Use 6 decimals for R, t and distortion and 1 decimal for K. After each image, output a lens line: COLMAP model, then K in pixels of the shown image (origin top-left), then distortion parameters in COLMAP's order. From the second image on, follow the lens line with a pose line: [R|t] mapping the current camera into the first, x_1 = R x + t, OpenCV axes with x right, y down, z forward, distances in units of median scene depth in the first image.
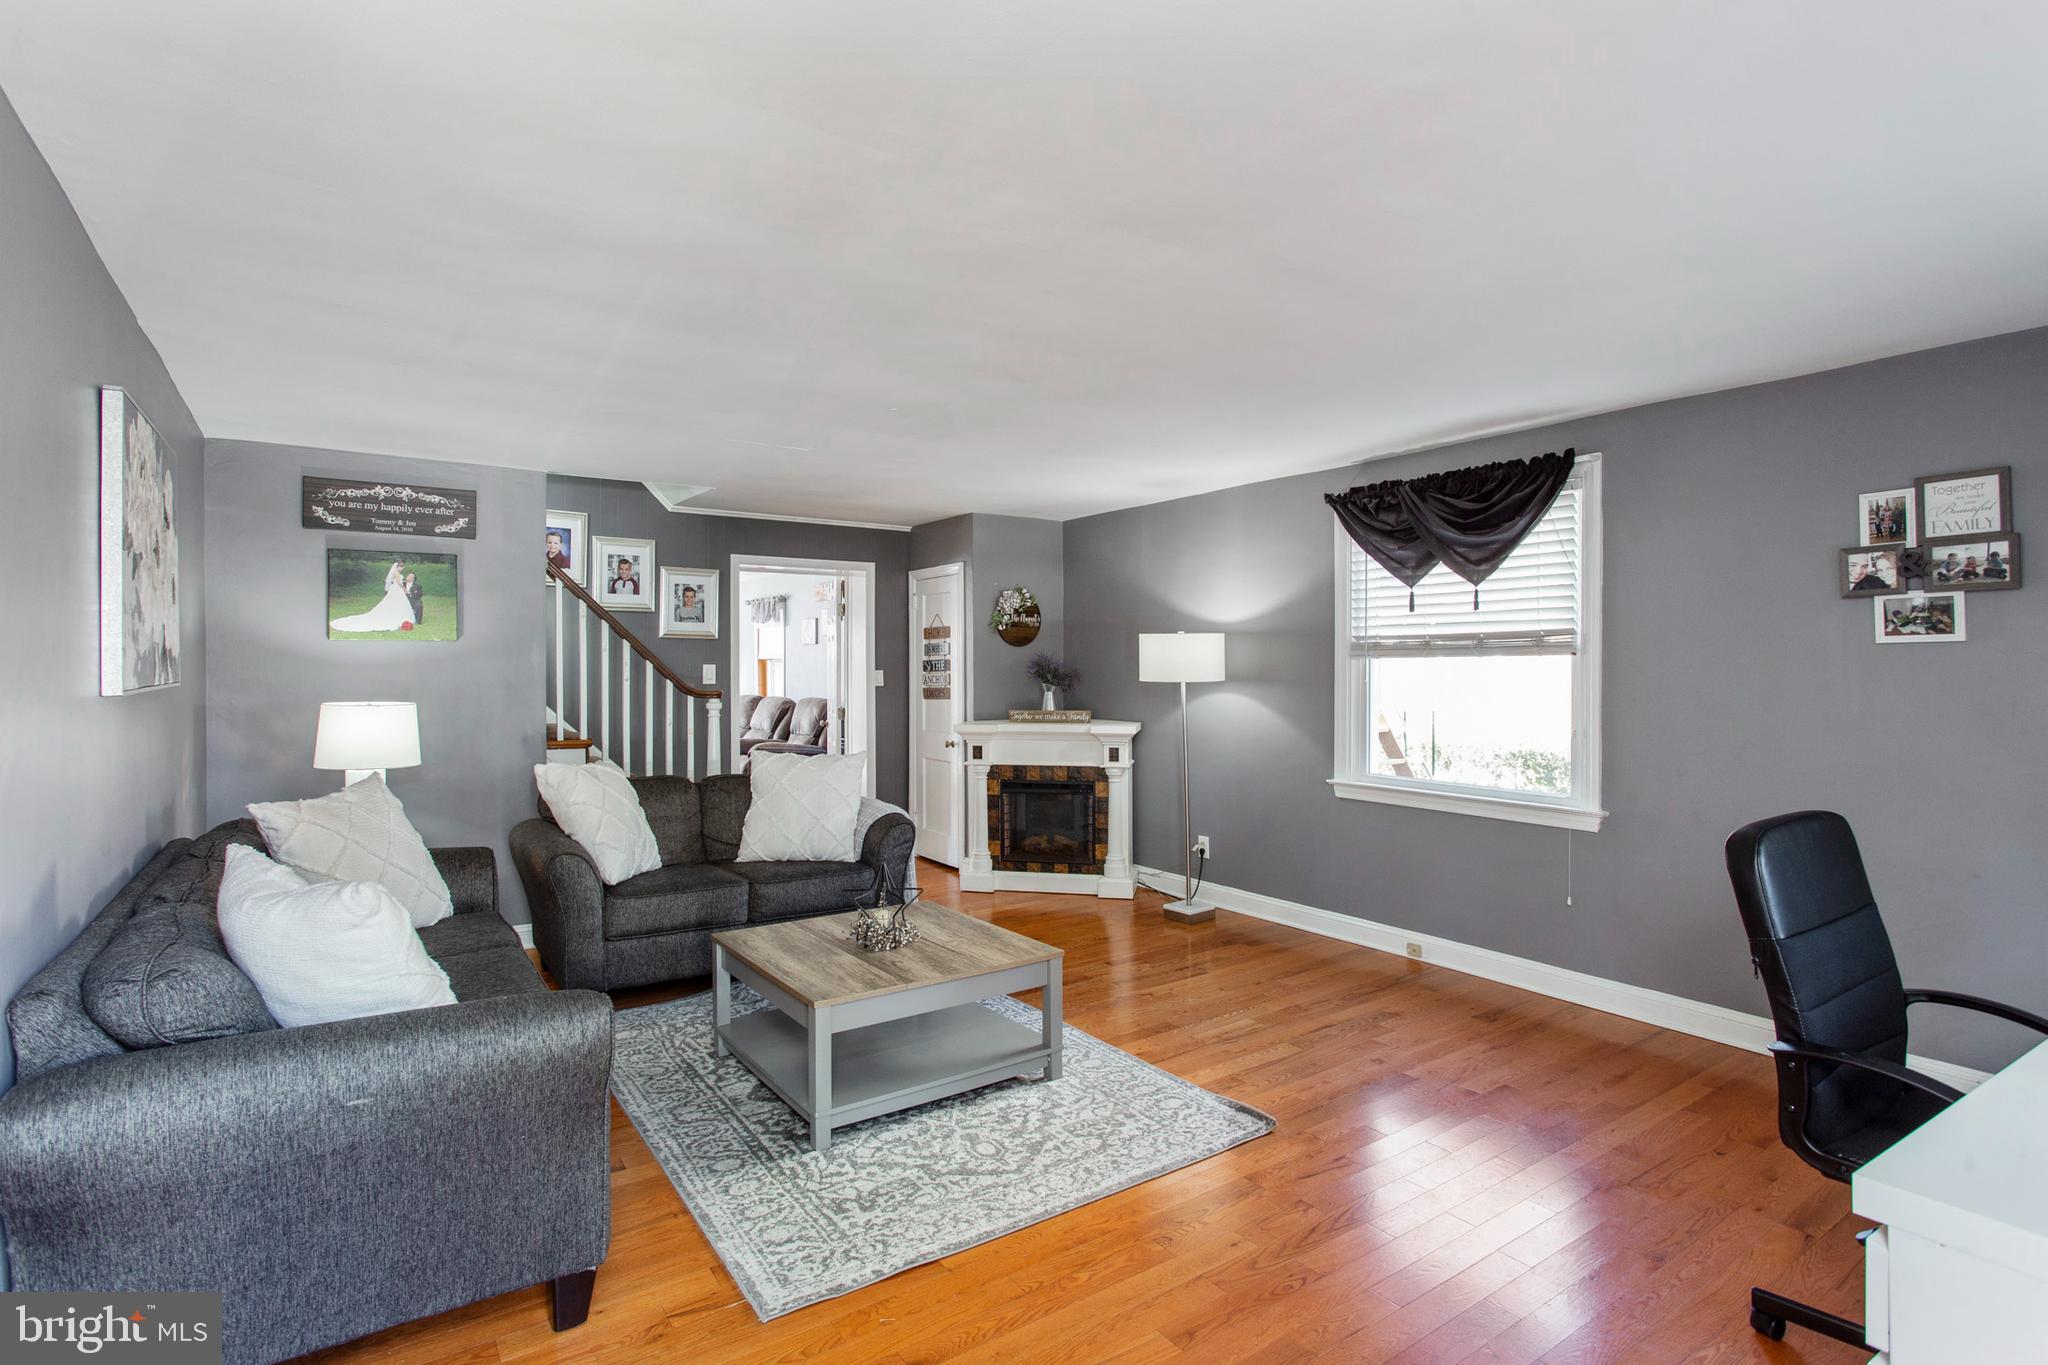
lens RADIAL K [[982.9, 0, 1003.2], [0, 982.9, 652.0], [0, 0, 1]] dist [0.002893, 0.001211]
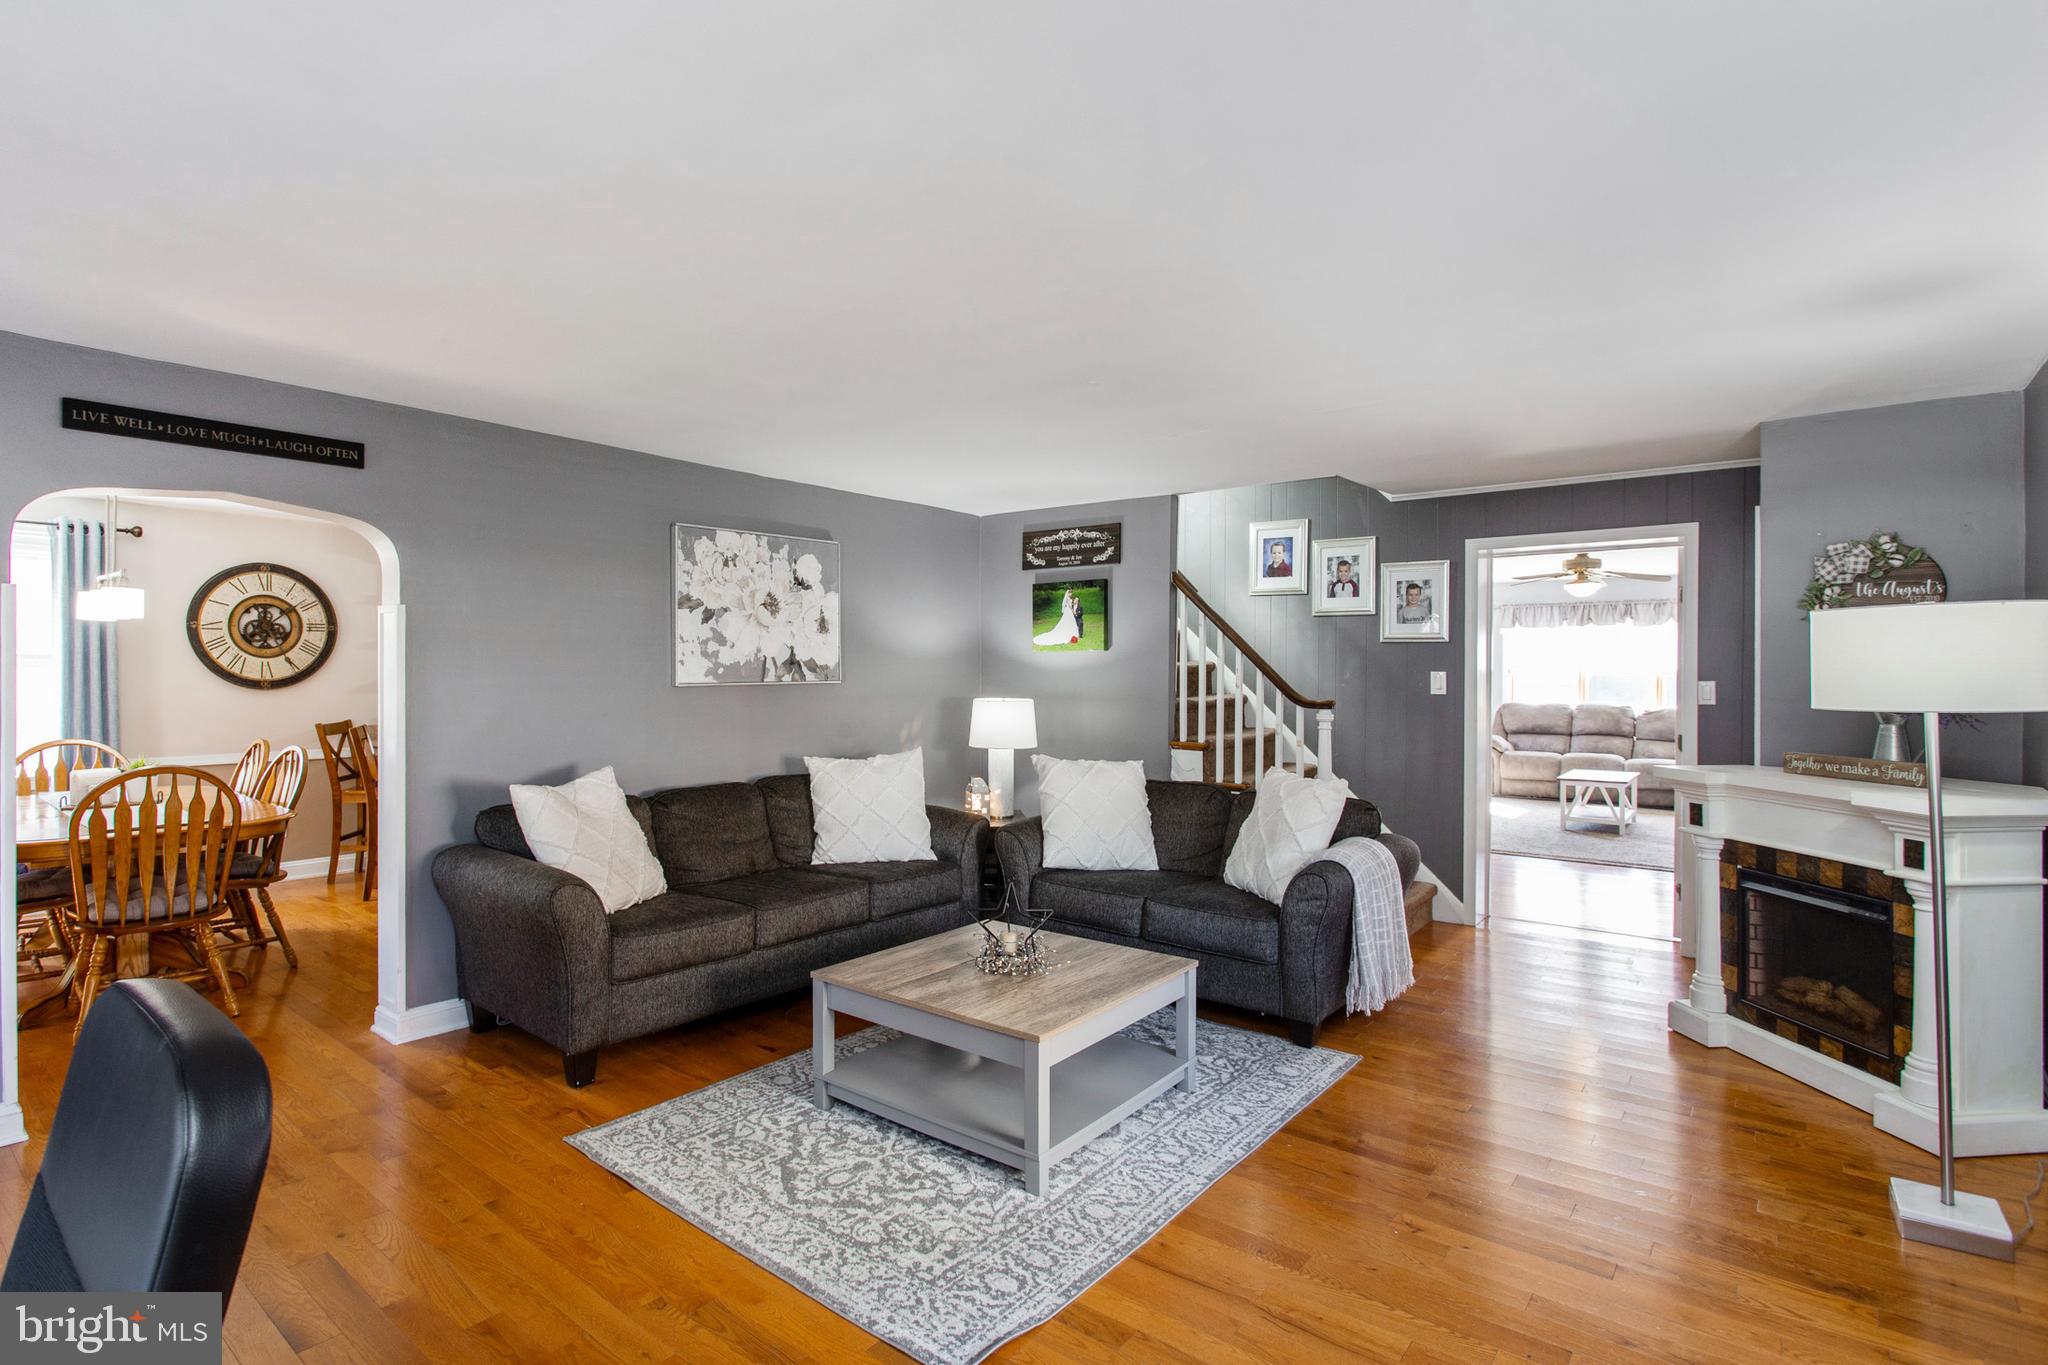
lens RADIAL K [[994.2, 0, 998.8], [0, 994.2, 668.3], [0, 0, 1]] dist [-0.005529, 0.001175]
pose [[0.304014, -0.001975, -0.952665, 0.570161], [0.007832, 0.999969, 0.000427, 0.008951], [0.952635, -0.007591, 0.304020, 0.520794]]
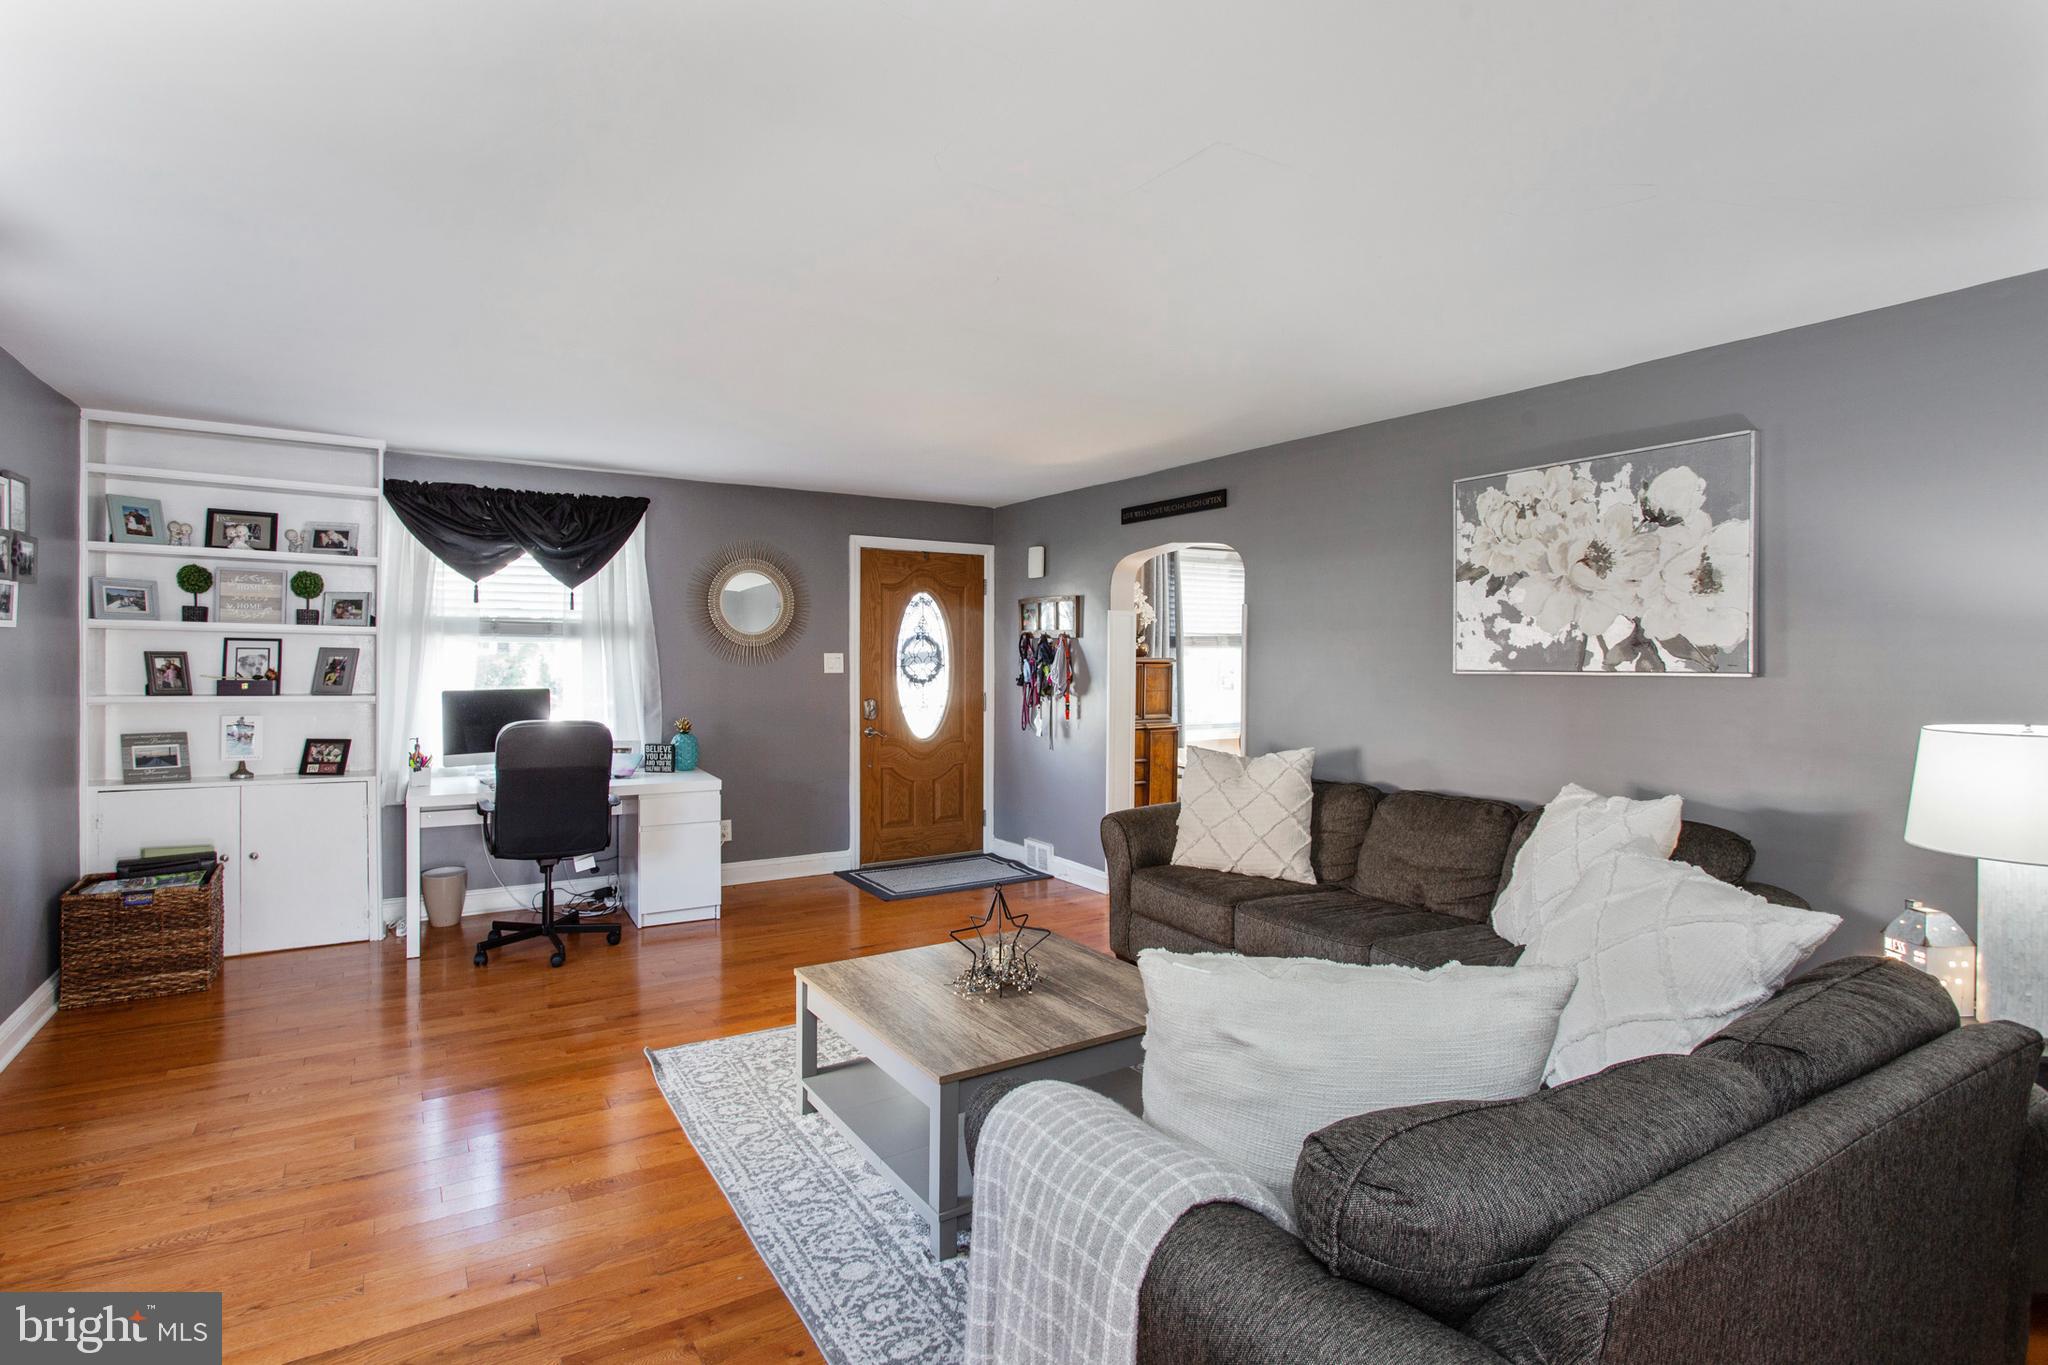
lens RADIAL K [[1041.4, 0, 1026.8], [0, 1041.4, 641.9], [0, 0, 1]] dist [0.003607, 0.001093]
pose [[-0.999655, -0.001583, 0.026234, -0.125177], [-0.002056, 0.999836, -0.018013, 0.014744], [-0.026201, -0.018061, -0.999494, 1.391759]]
